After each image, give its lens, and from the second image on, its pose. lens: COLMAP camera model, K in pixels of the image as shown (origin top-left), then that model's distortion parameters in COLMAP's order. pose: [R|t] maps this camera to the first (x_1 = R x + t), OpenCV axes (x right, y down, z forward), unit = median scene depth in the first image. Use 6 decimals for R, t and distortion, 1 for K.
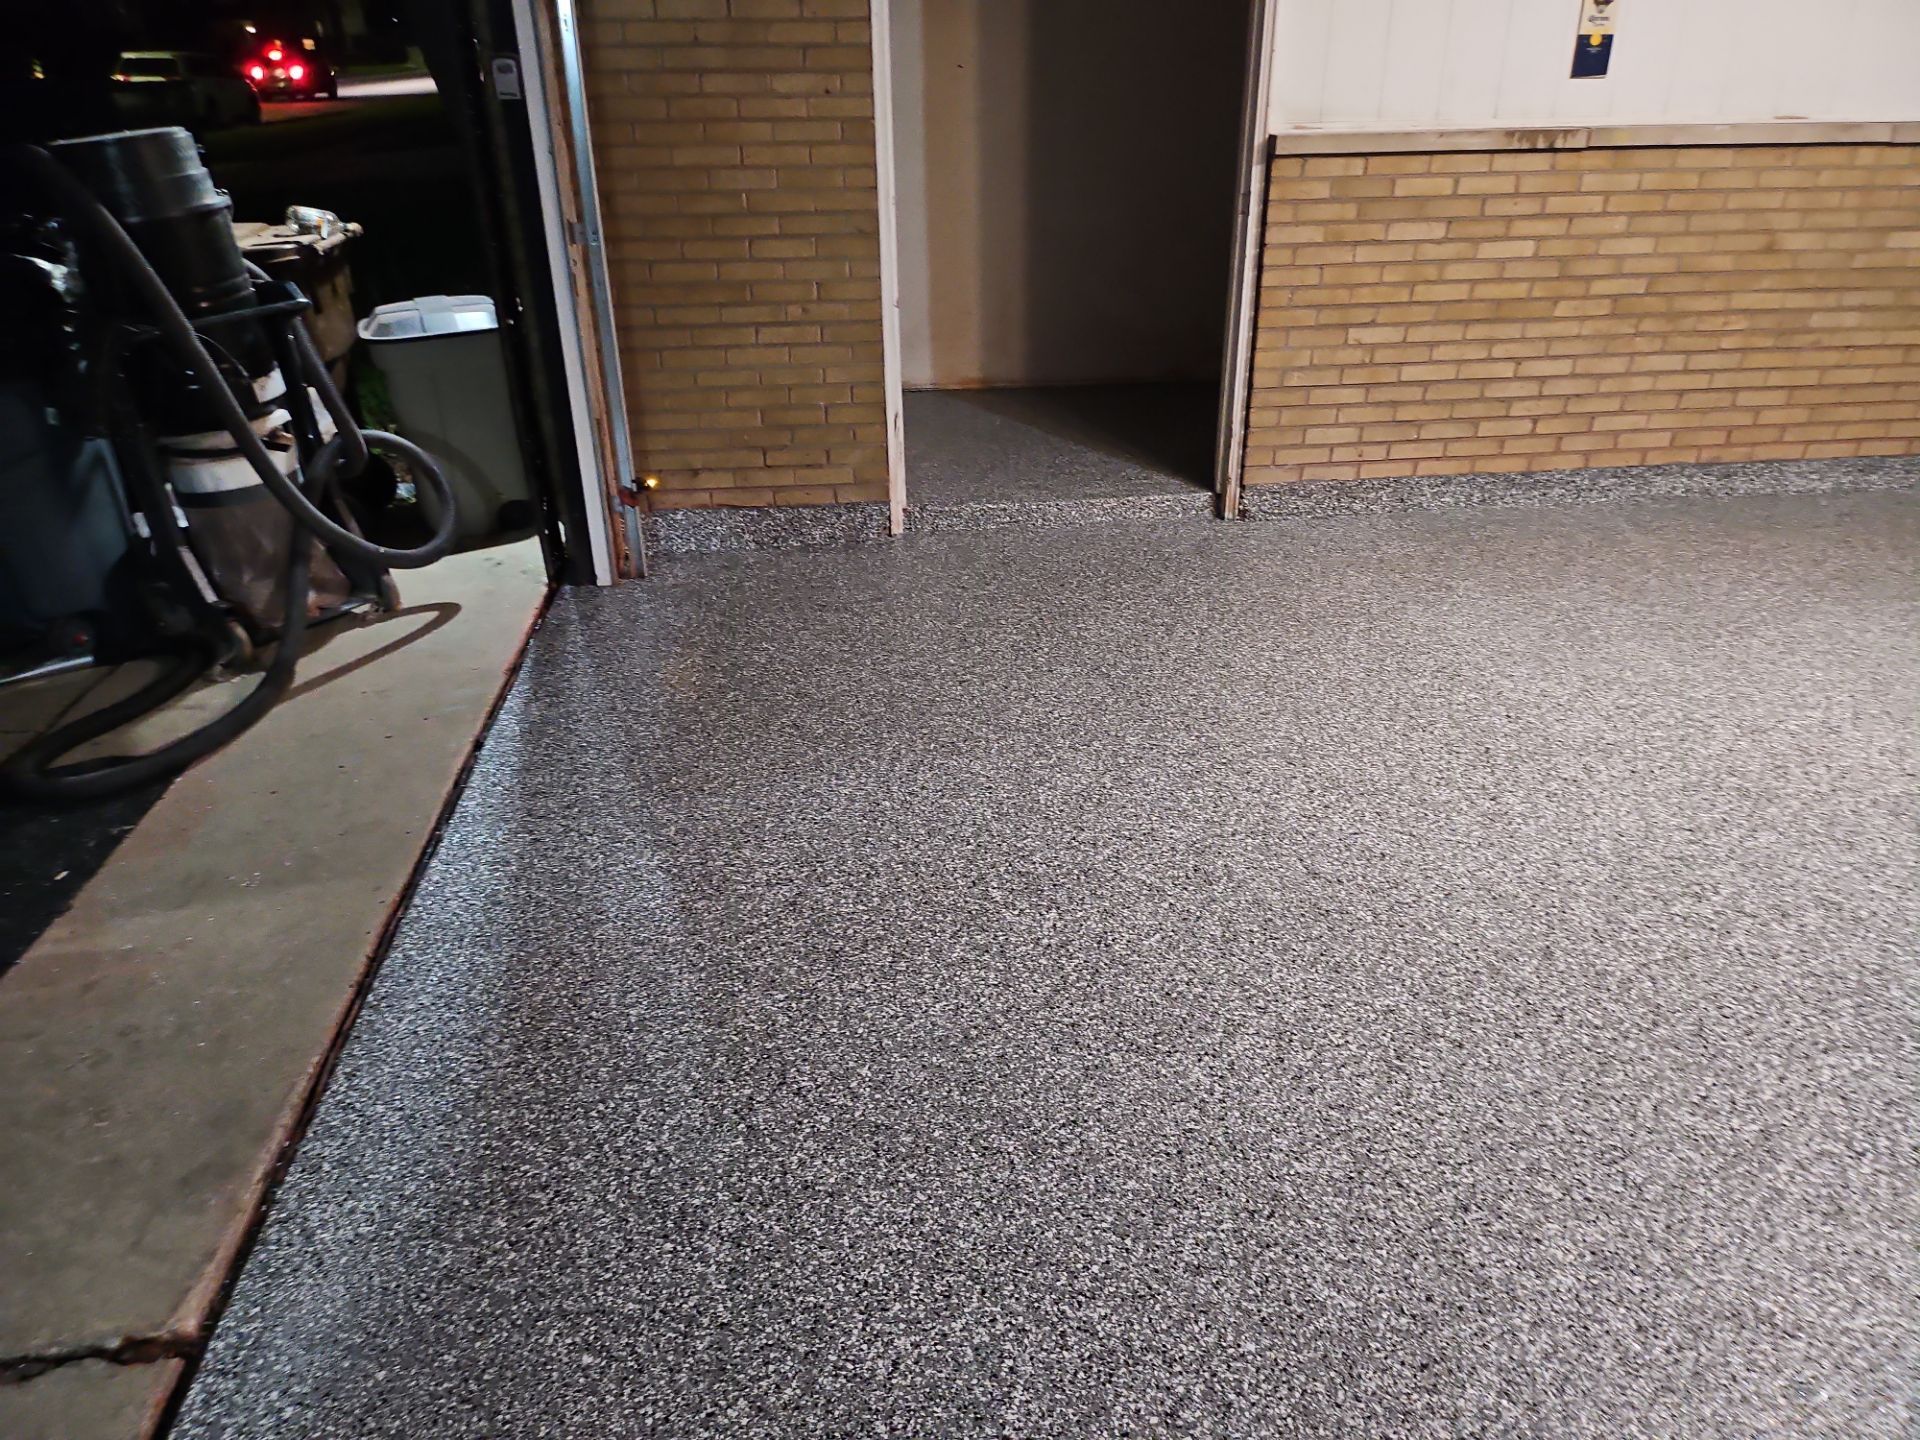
lens RADIAL K [[1356.5, 0, 964.5], [0, 1356.5, 734.2], [0, 0, 1]] dist [0.059479, -0.066473]
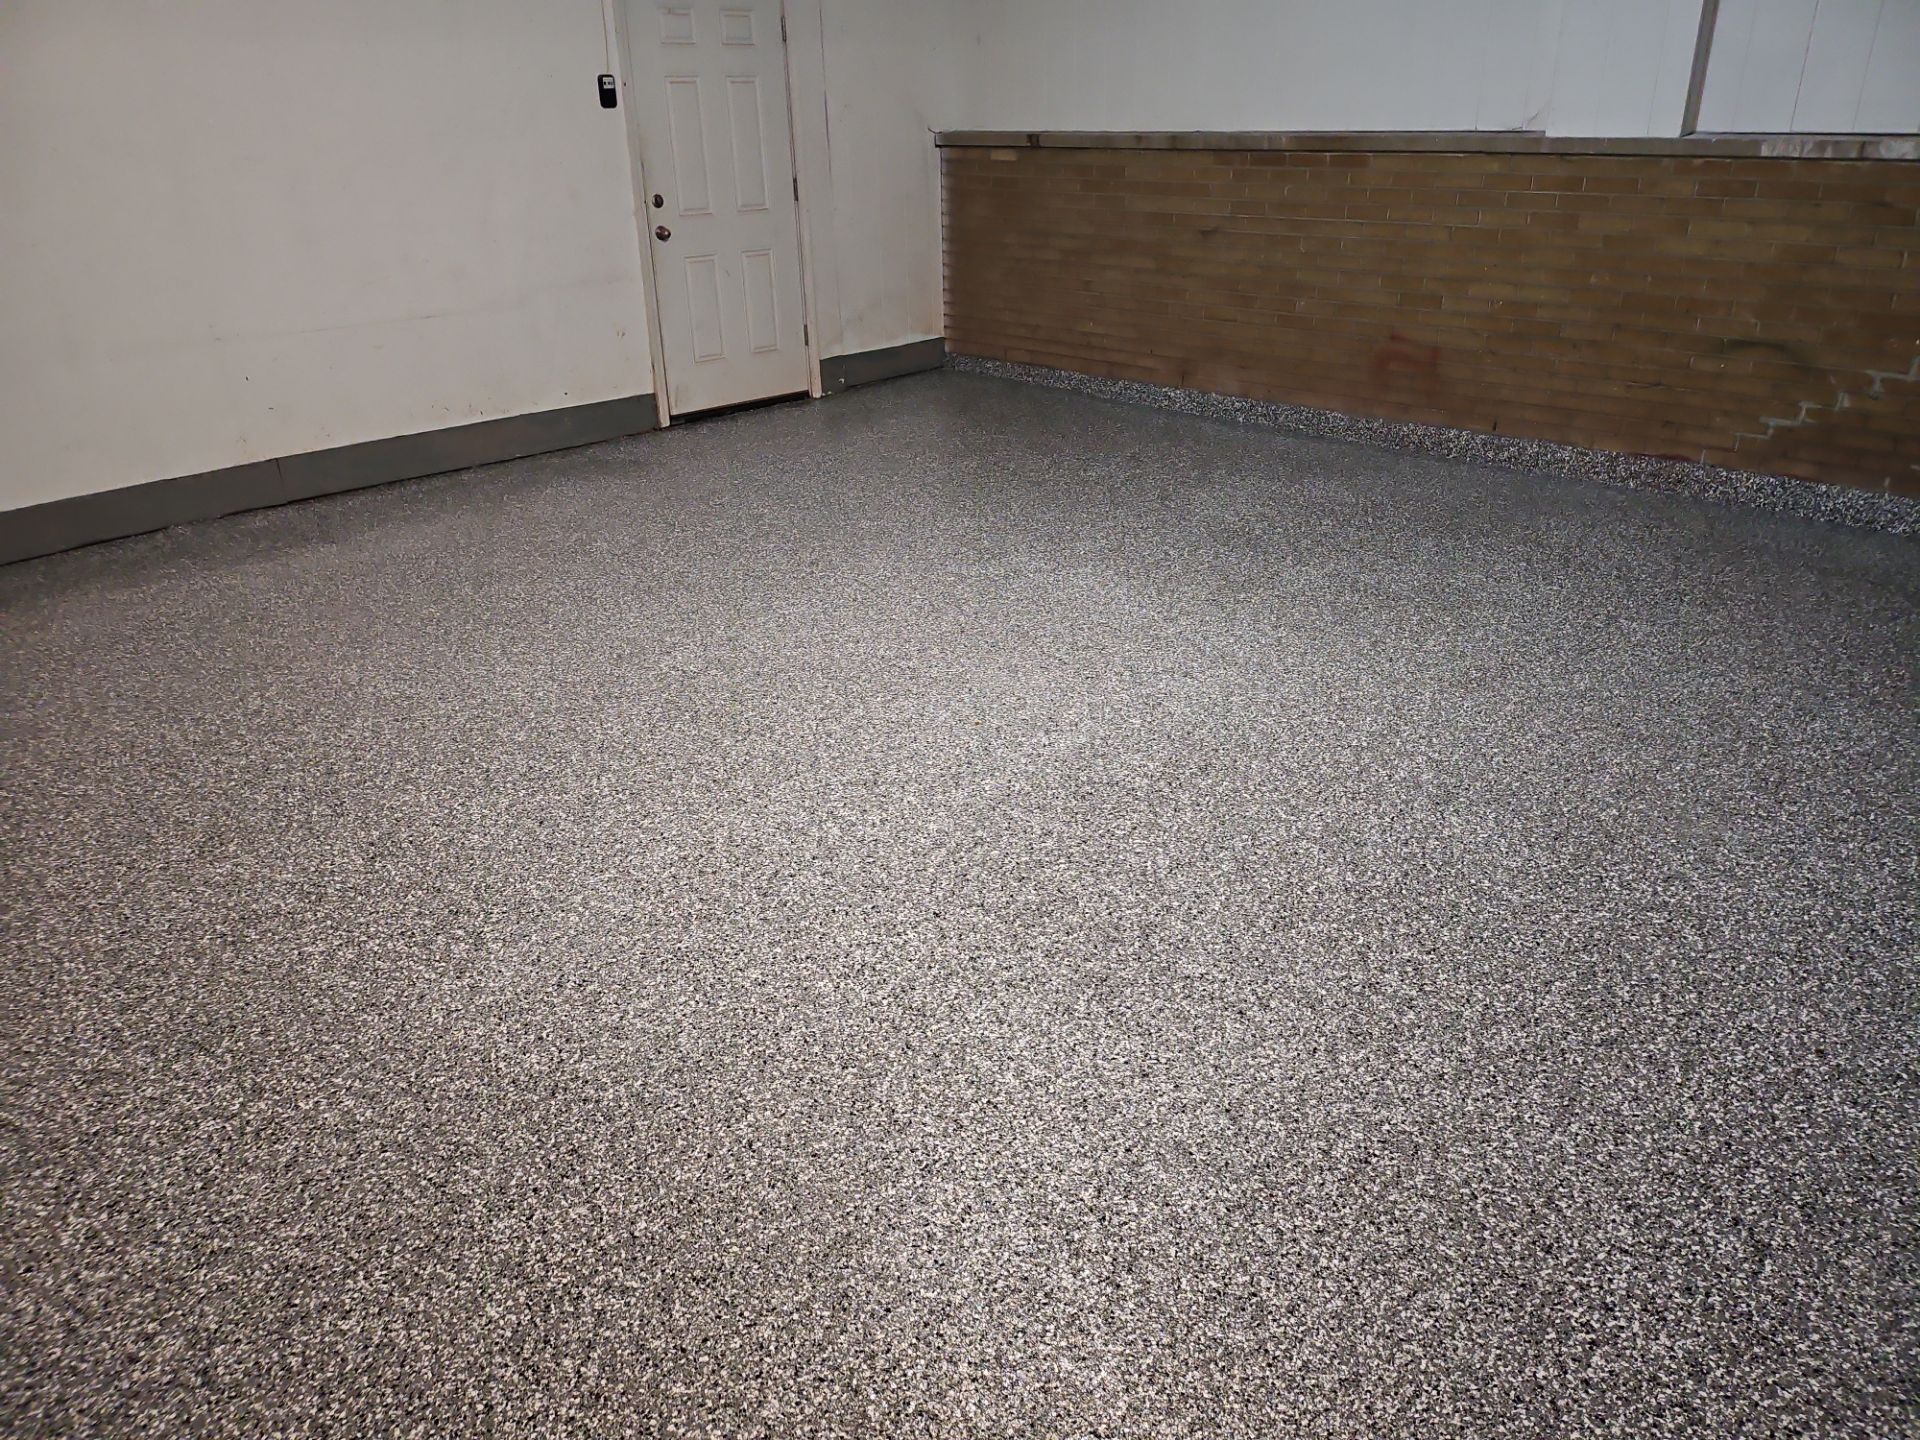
lens RADIAL K [[1356.5, 0, 956.1], [0, 1356.5, 725.3], [0, 0, 1]] dist [0.059479, -0.066473]
pose [[-0.638890, -0.307335, 0.705241, 0.094508], [0.368664, 0.682297, 0.631315, -0.602346], [-0.675208, 0.663338, -0.322610, 1.182481]]
